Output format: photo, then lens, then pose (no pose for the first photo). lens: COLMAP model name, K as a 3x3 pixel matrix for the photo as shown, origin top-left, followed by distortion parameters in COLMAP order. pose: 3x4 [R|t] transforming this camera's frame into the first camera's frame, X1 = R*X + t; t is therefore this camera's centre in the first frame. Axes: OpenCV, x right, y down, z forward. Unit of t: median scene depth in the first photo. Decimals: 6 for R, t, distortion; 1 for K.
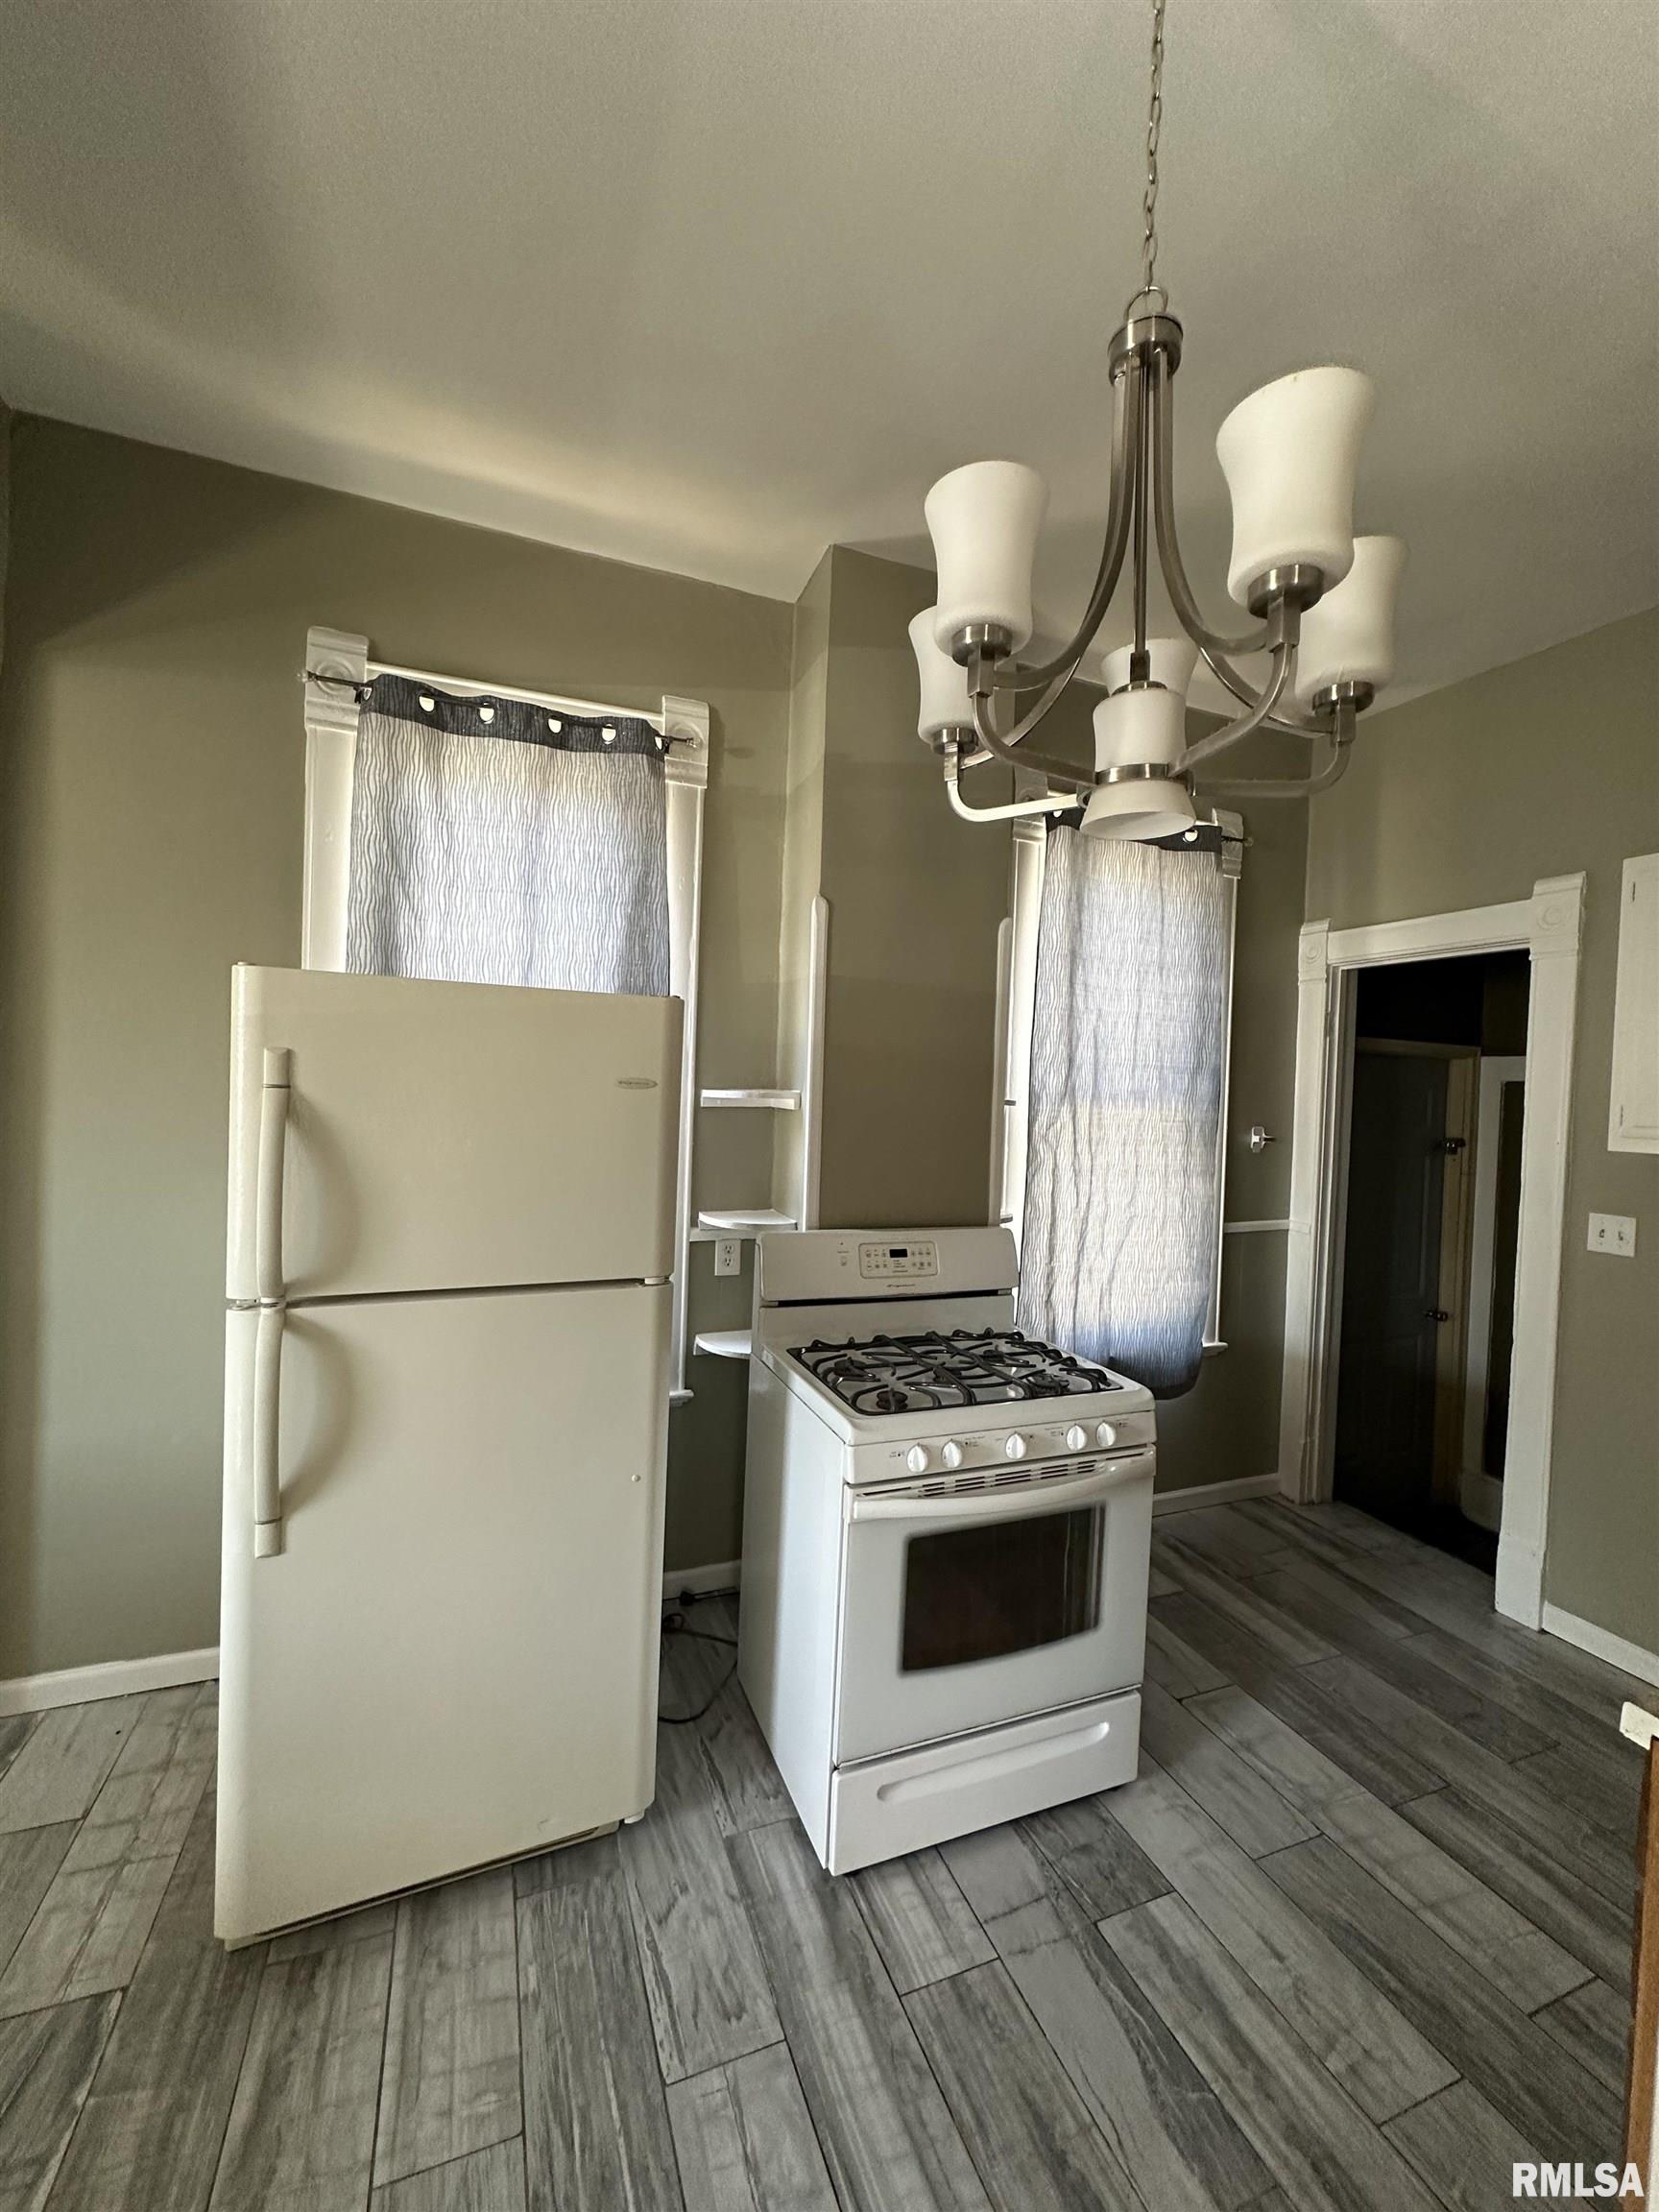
lens RADIAL K [[883.1, 0, 829.5], [0, 883.1, 1106.0], [0, 0, 1]] dist [-0.002685, 0.000686]
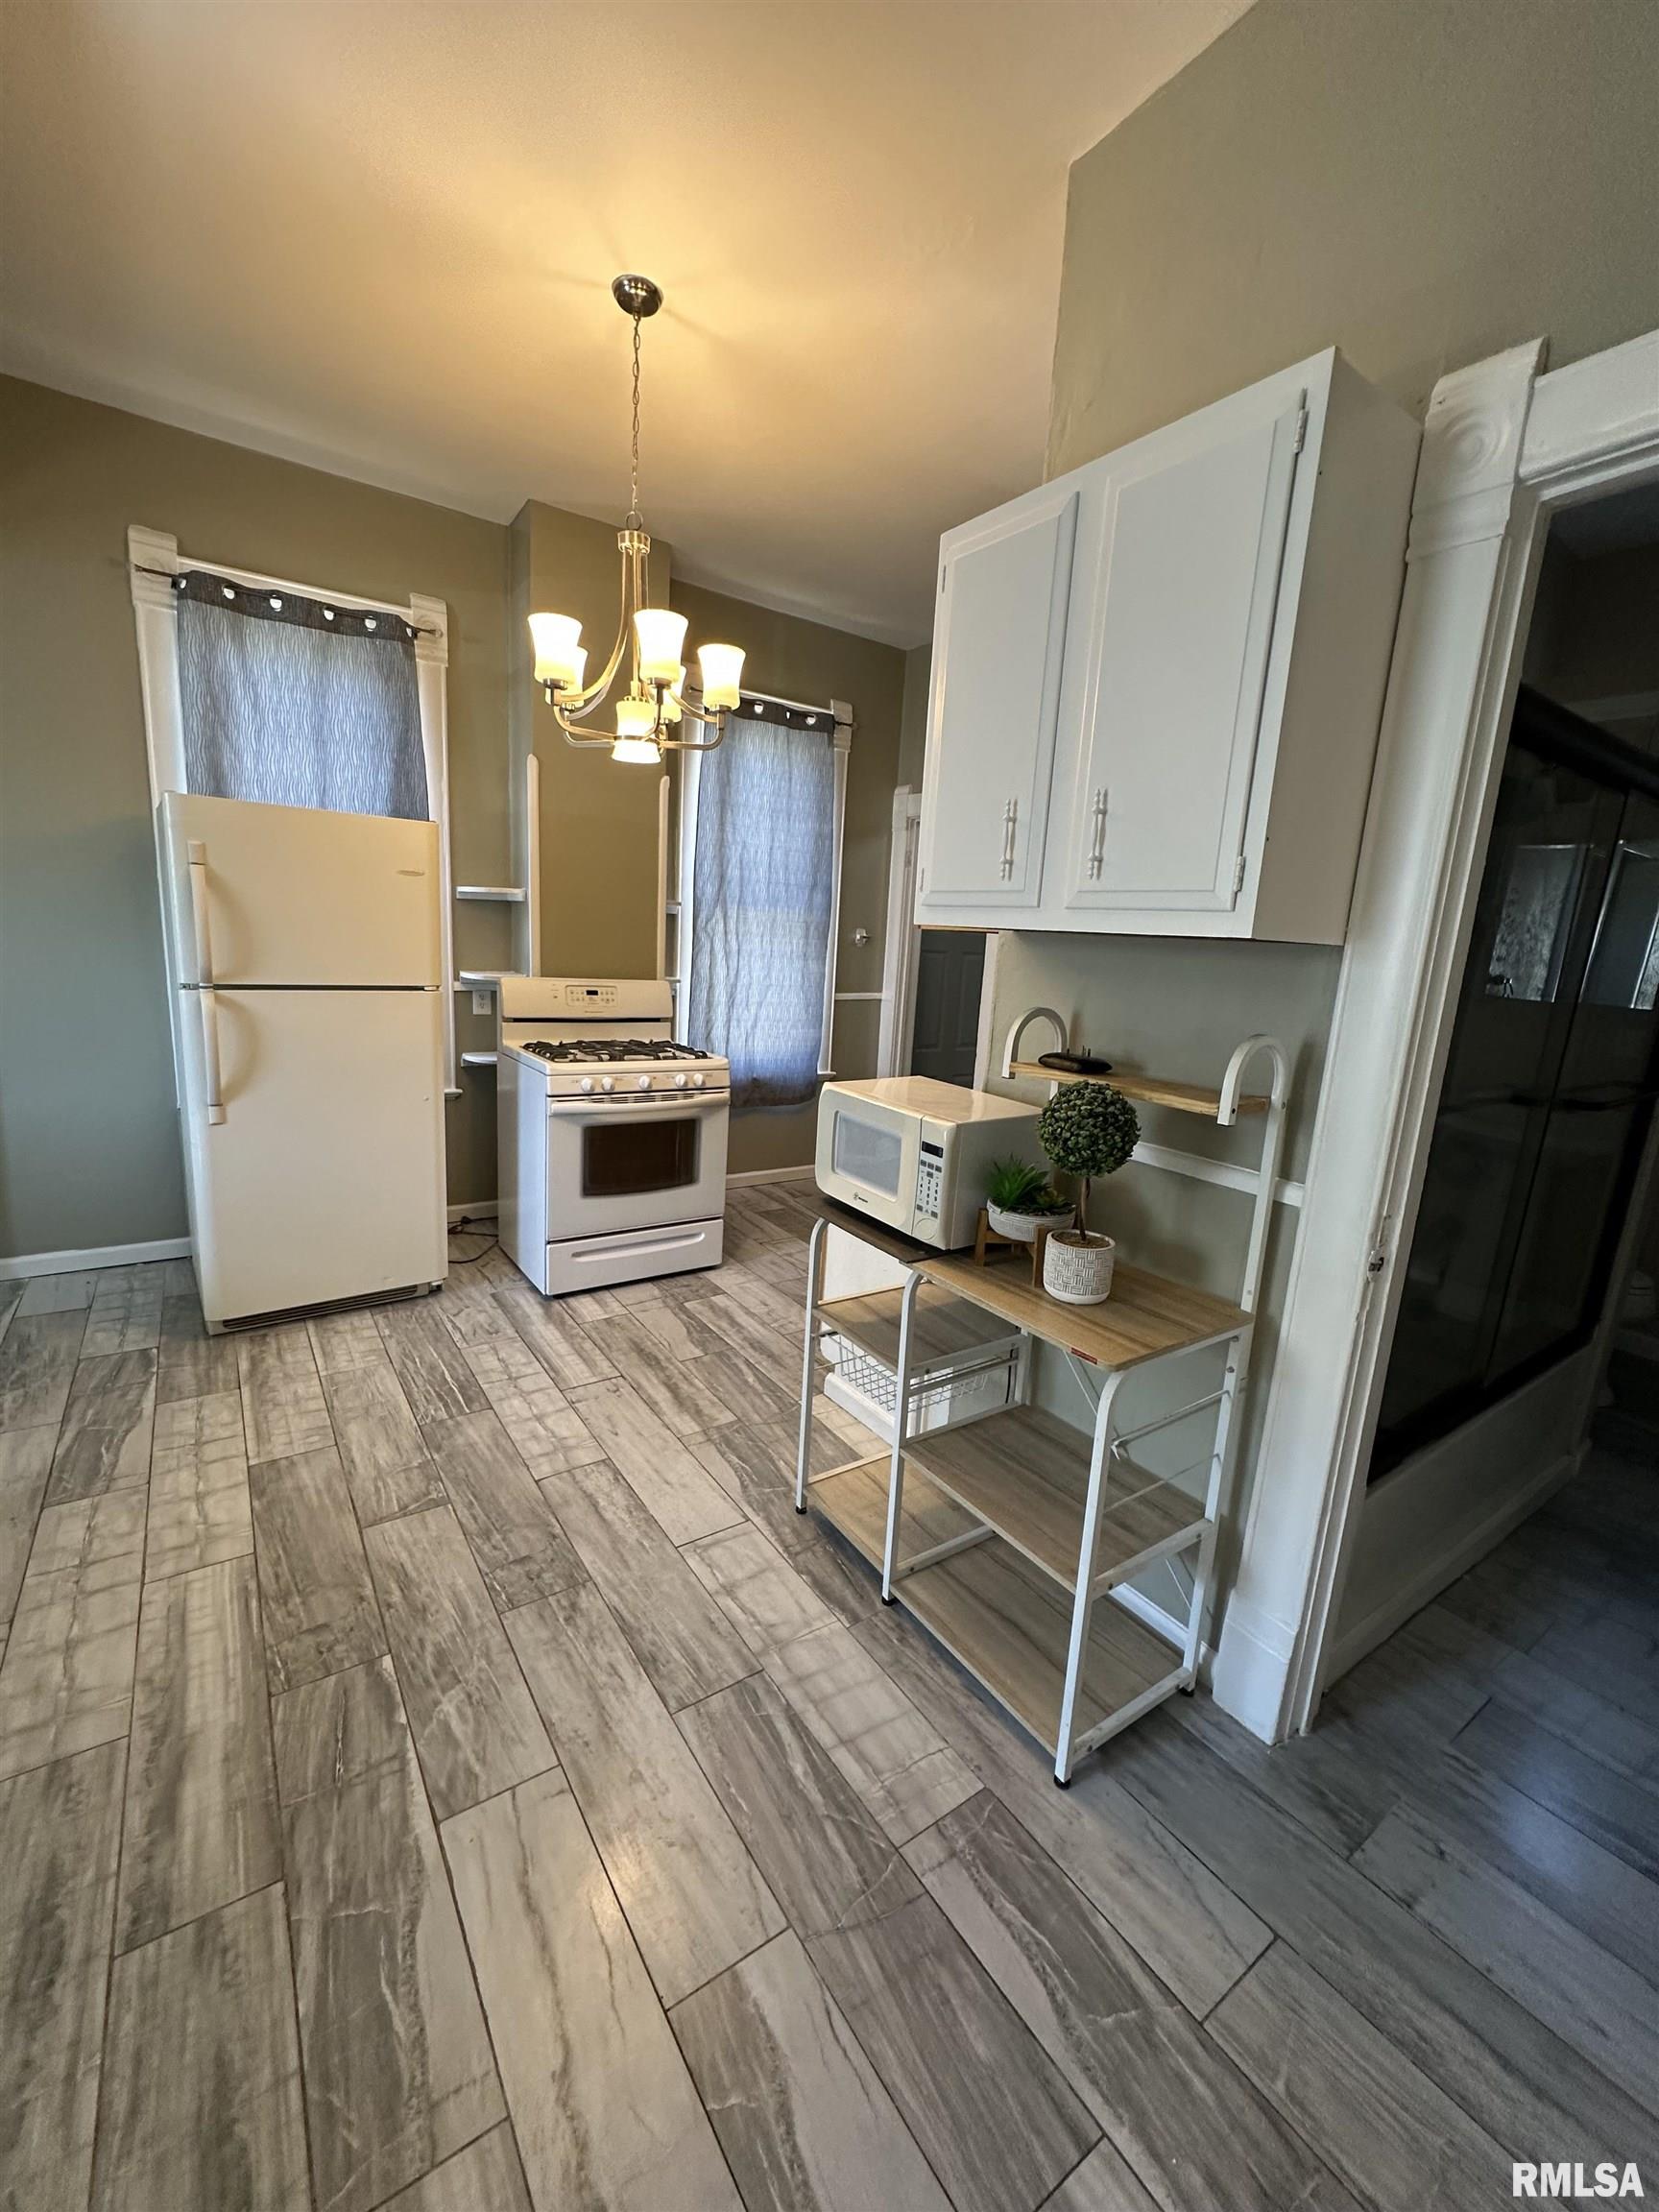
lens RADIAL K [[883.1, 0, 829.5], [0, 883.1, 1106.0], [0, 0, 1]] dist [-0.002685, 0.000686]
pose [[0.972554, -0.025538, 0.231273, 0.120796], [-0.017163, 0.983377, 0.180764, 0.071473], [-0.232045, -0.179772, 0.955948, -0.674610]]
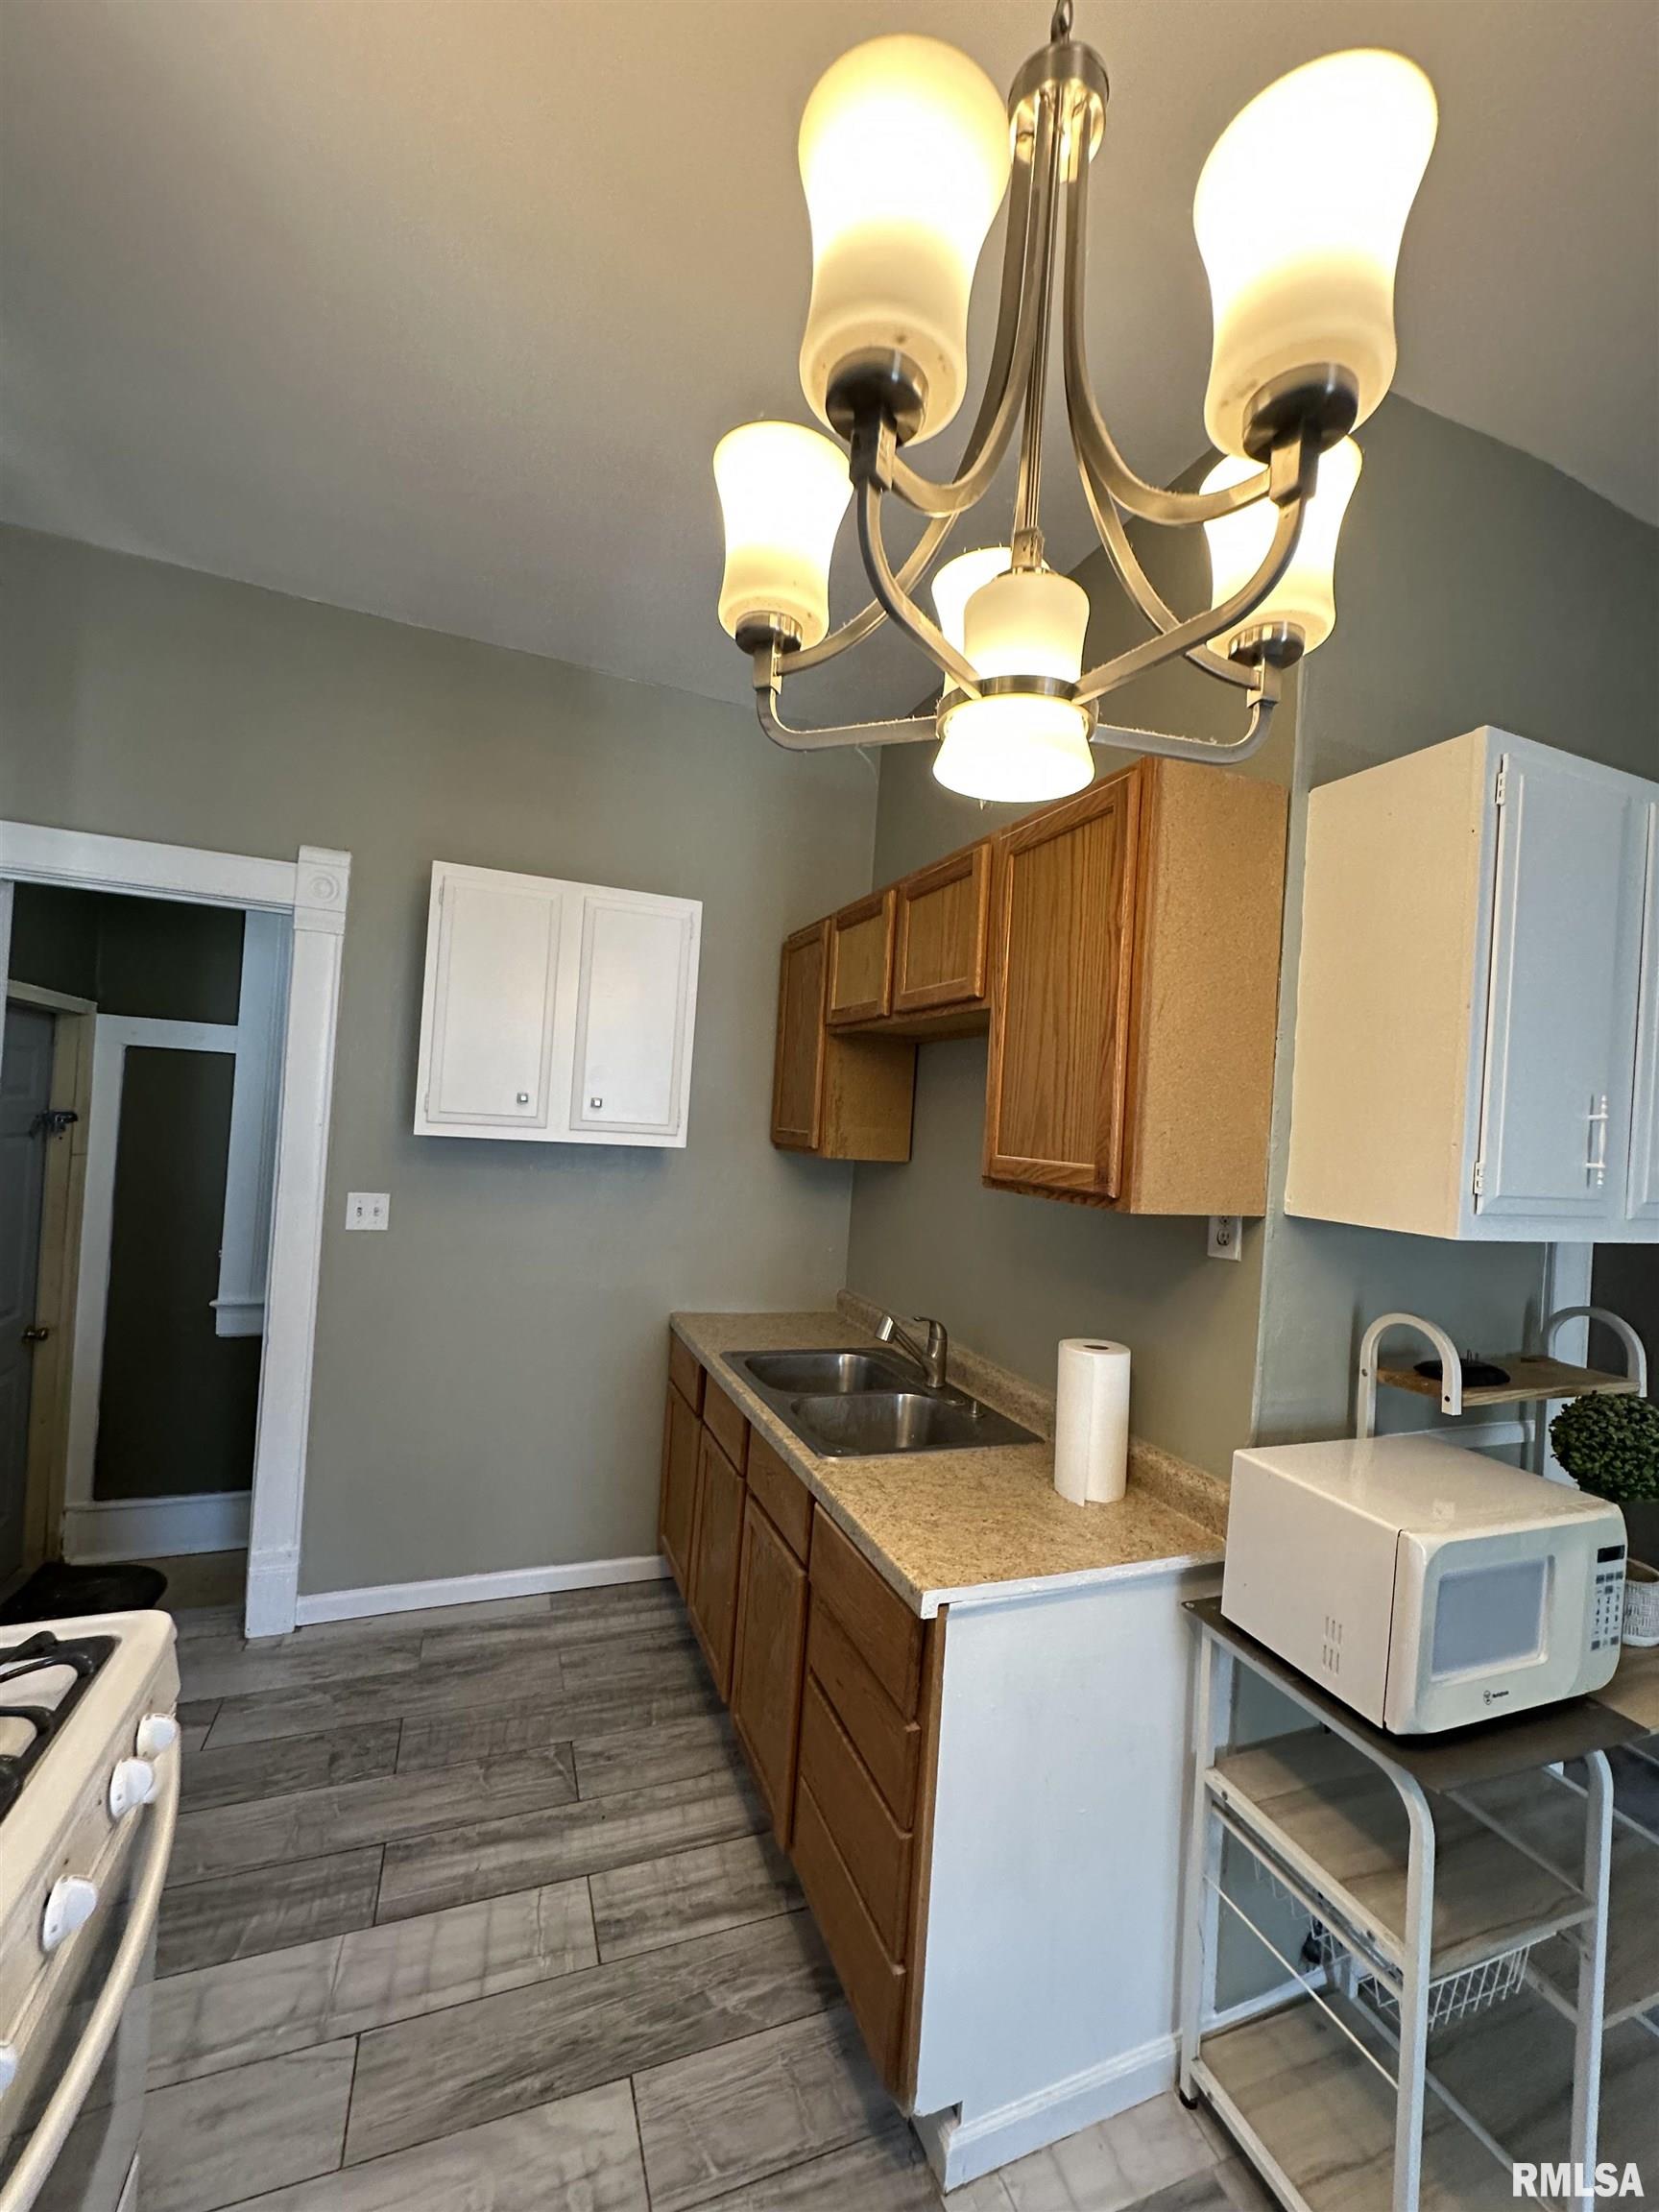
lens RADIAL K [[883.1, 0, 829.5], [0, 883.1, 1106.0], [0, 0, 1]] dist [-0.002685, 0.000686]
pose [[0.006601, -0.021624, 0.999744, -0.160400], [-0.041443, 0.998901, 0.021879, -0.025374], [-0.999119, -0.041577, 0.005697, 0.489214]]
